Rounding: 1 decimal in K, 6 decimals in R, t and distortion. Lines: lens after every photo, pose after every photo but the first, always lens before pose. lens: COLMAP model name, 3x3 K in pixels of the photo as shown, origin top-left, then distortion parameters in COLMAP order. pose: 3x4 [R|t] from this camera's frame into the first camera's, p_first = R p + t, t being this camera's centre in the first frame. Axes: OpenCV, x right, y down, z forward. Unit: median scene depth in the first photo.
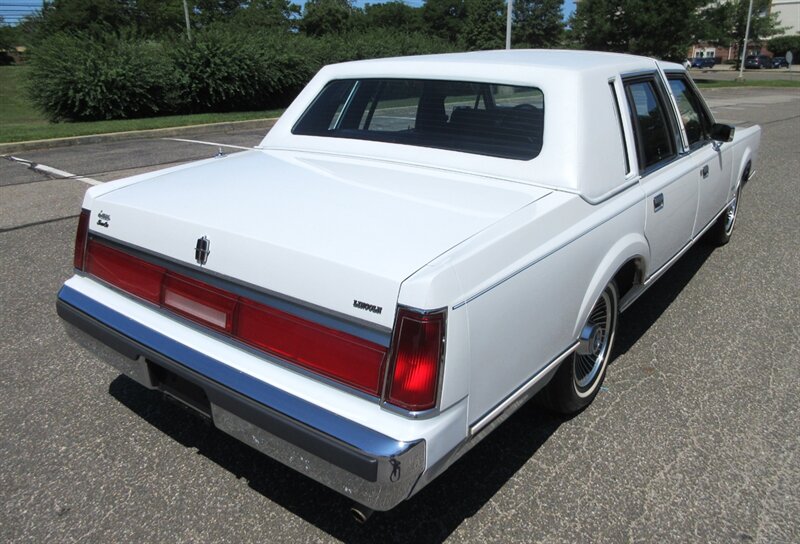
lens RADIAL K [[613.1, 0, 398.1], [0, 613.1, 248.8], [0, 0, 1]] dist [-0.011640, 0.009659]
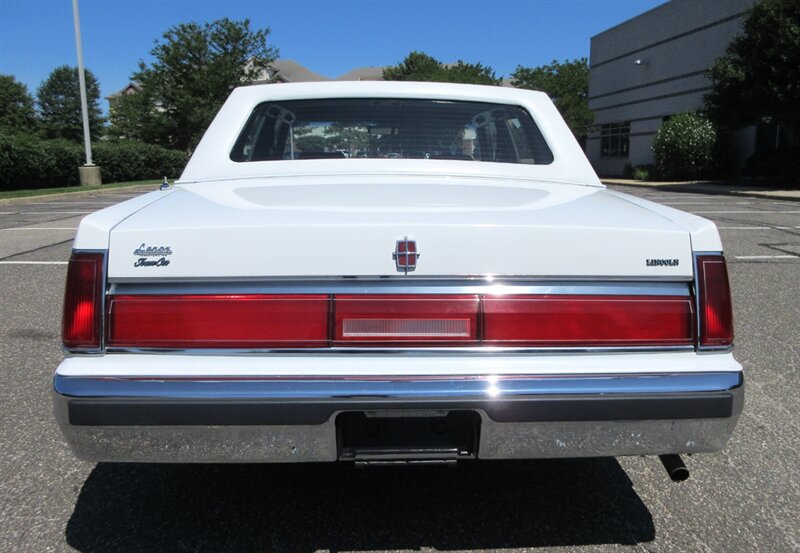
lens RADIAL K [[644.7, 0, 379.5], [0, 644.7, 274.4], [0, 0, 1]] dist [-0.001865, -0.006499]
pose [[0.781331, -0.110151, 0.614319, -0.674584], [0.185069, 0.980923, -0.059497, 0.056567], [-0.596046, 0.160179, 0.786811, 0.273021]]
